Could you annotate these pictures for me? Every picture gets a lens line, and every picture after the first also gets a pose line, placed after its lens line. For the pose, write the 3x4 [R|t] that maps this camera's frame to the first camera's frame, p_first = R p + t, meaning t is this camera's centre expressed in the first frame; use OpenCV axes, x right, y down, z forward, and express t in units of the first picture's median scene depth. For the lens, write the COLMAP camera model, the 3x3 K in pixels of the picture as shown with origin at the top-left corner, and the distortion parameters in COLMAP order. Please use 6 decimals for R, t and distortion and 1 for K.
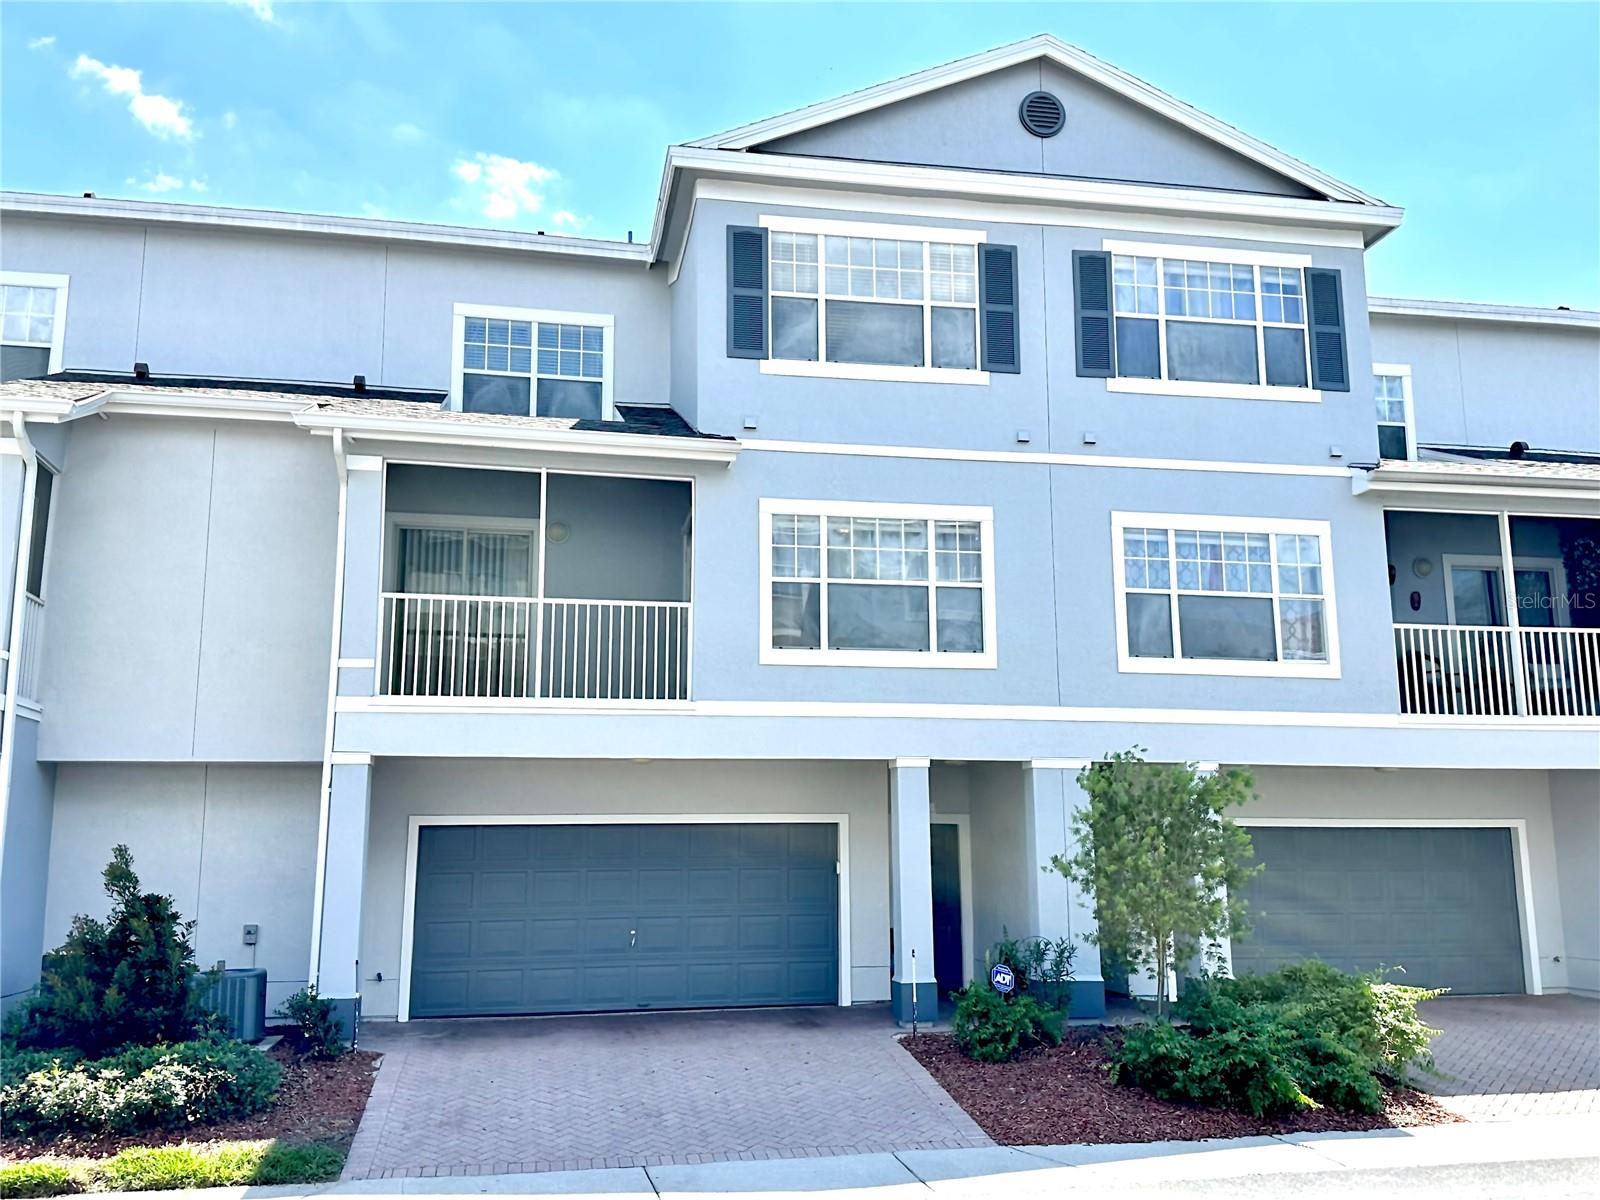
lens RADIAL K [[1417.4, 0, 800.0], [0, 1417.4, 600.0], [0, 0, 1]] dist [0.185891, -0.338711]
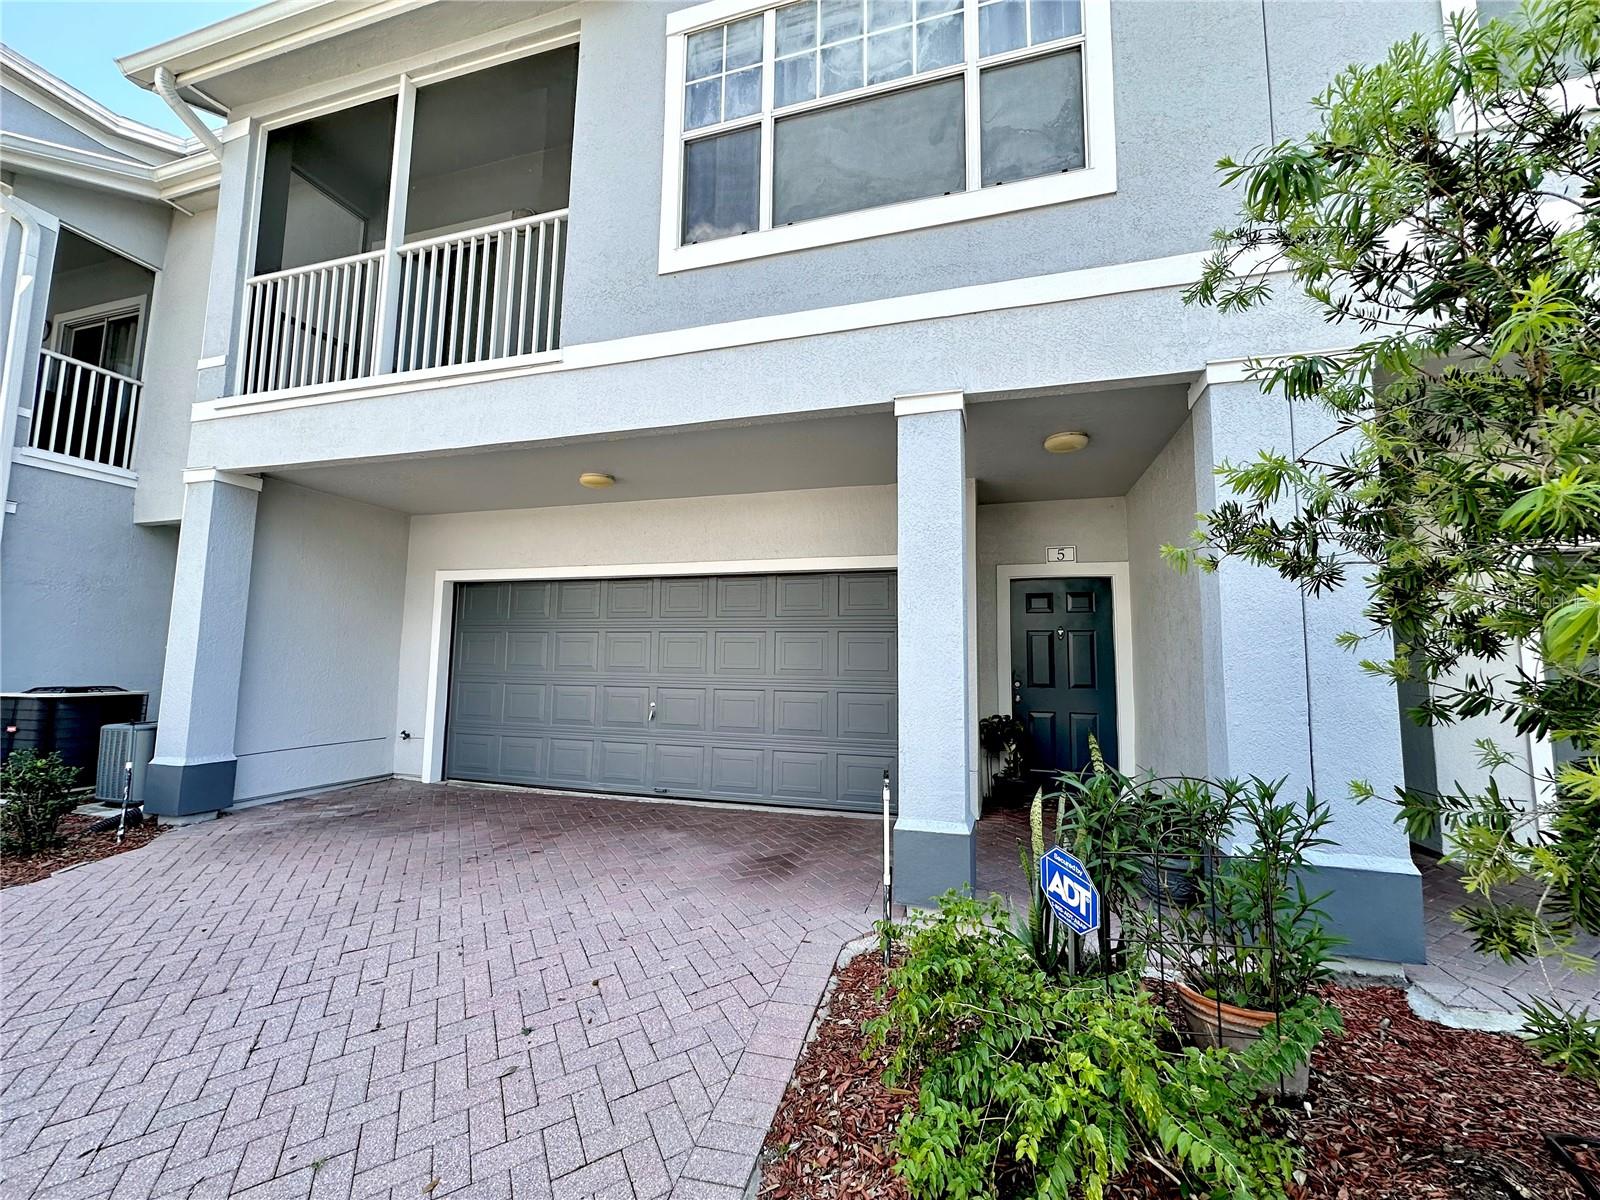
lens RADIAL K [[635.9, 0, 800.0], [0, 635.9, 600.0], [0, 0, 1]] dist [-0.000525, -0.000185]
pose [[0.886615, -0.030493, -0.461502, 0.147485], [0.064922, 0.996150, 0.058906, 0.174495], [0.457929, -0.082189, 0.885182, 0.802699]]
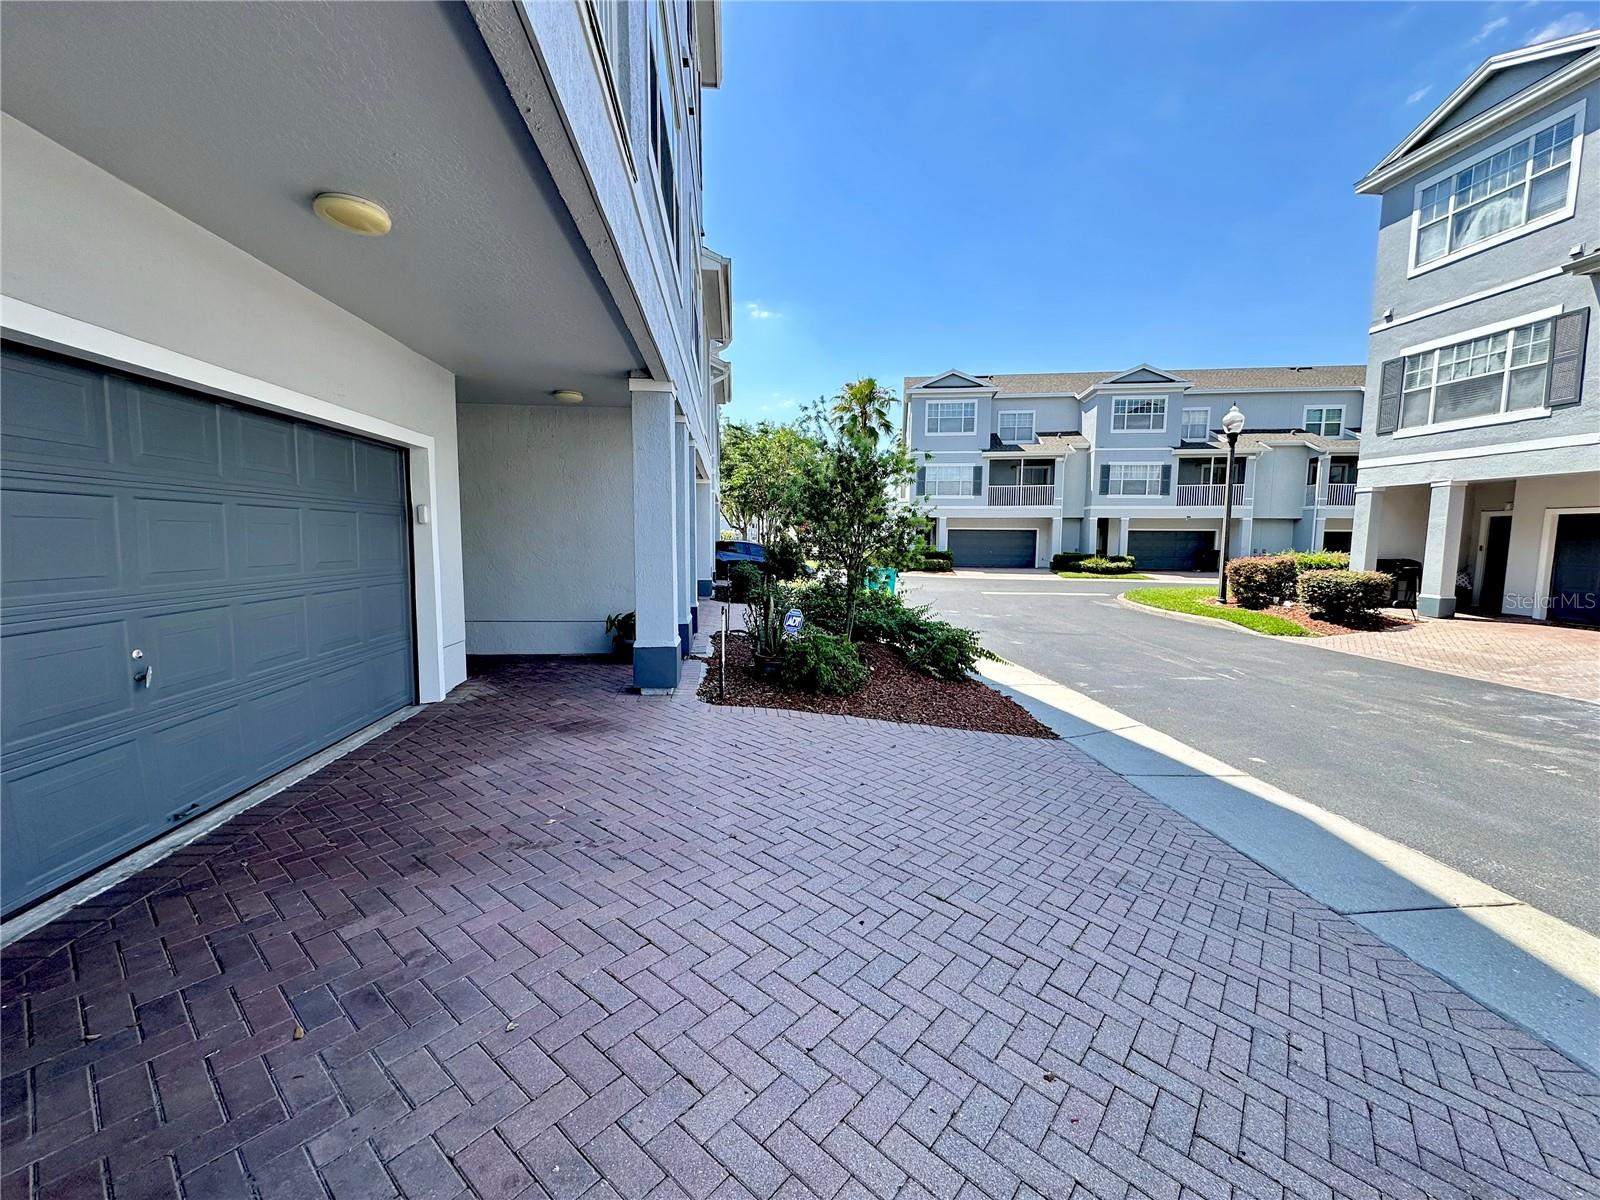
lens RADIAL K [[635.9, 0, 800.0], [0, 635.9, 600.0], [0, 0, 1]] dist [-0.000525, -0.000185]
pose [[0.092418, -0.092986, 0.991369, -0.300849], [-0.185926, 0.976508, 0.108924, 0.186294], [-0.978208, -0.194388, 0.072959, 0.912971]]
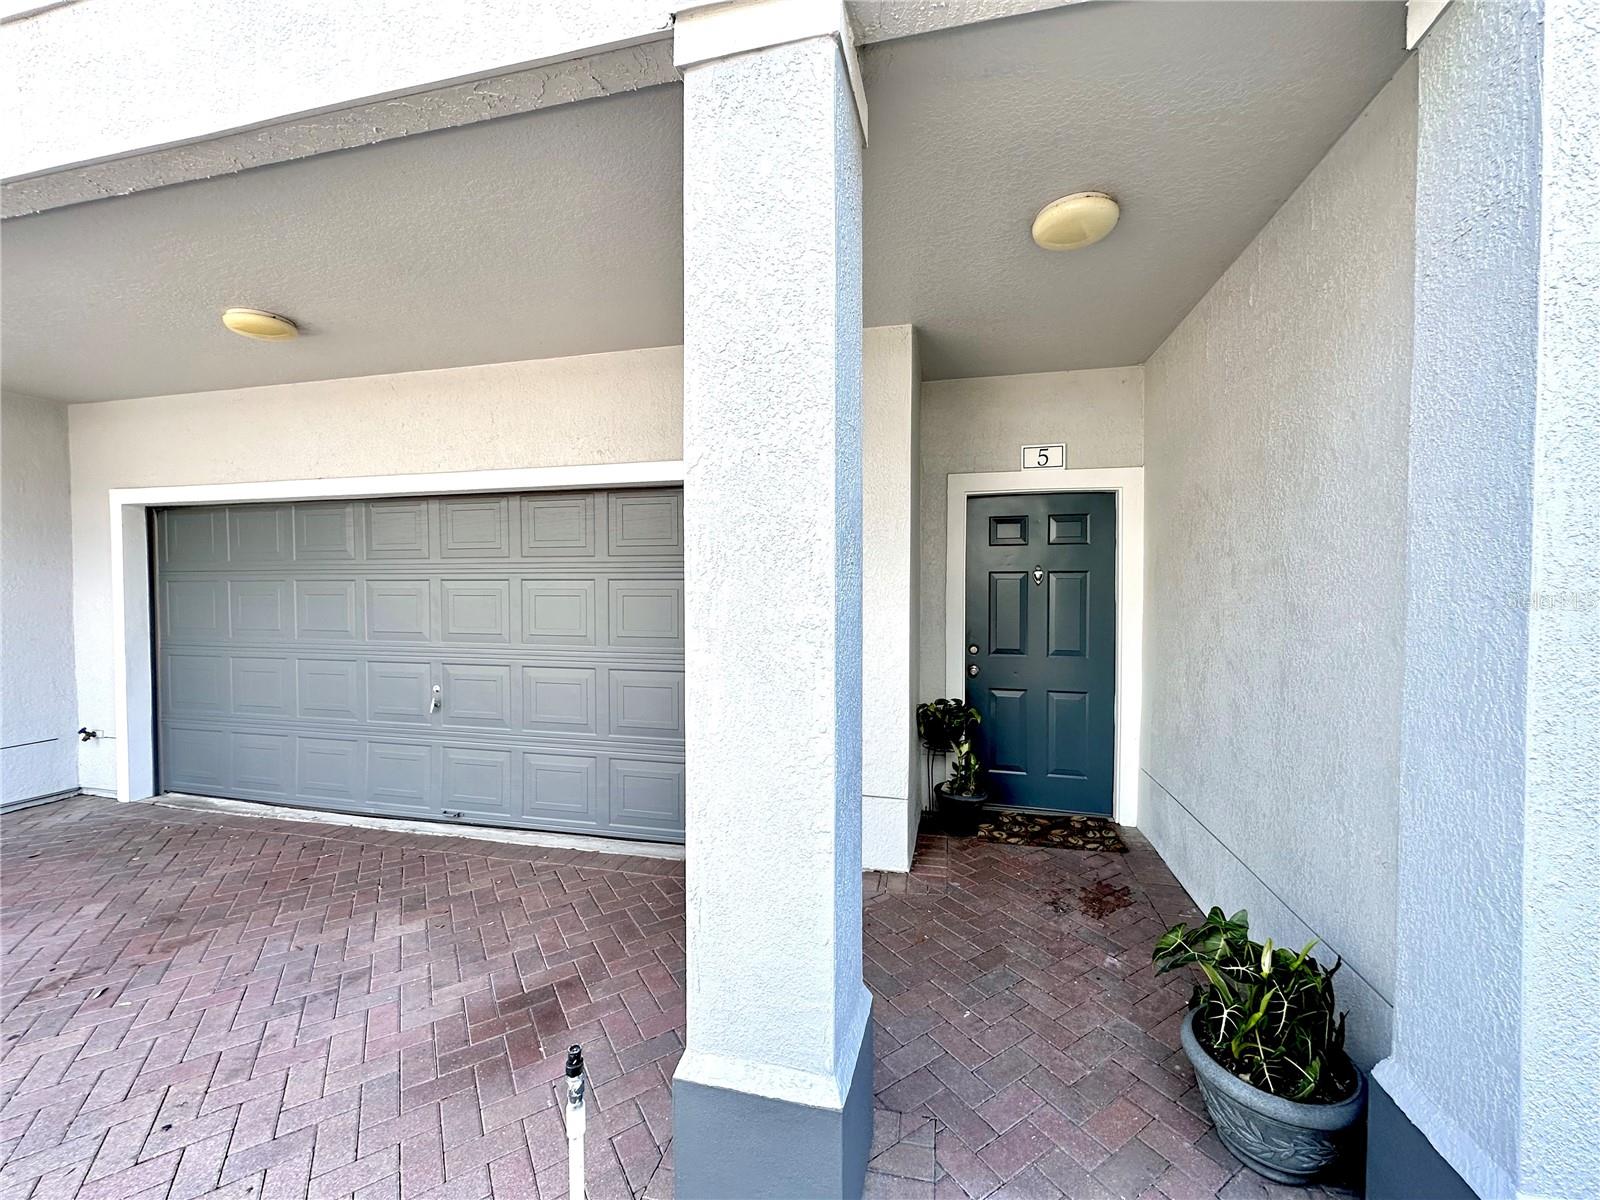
lens RADIAL K [[635.9, 0, 800.0], [0, 635.9, 600.0], [0, 0, 1]] dist [-0.000525, -0.000185]
pose [[0.910581, 0.011701, -0.413165, 0.127261], [0.069933, 0.980826, 0.181906, 0.183330], [0.407371, -0.194534, 0.892303, 0.944716]]
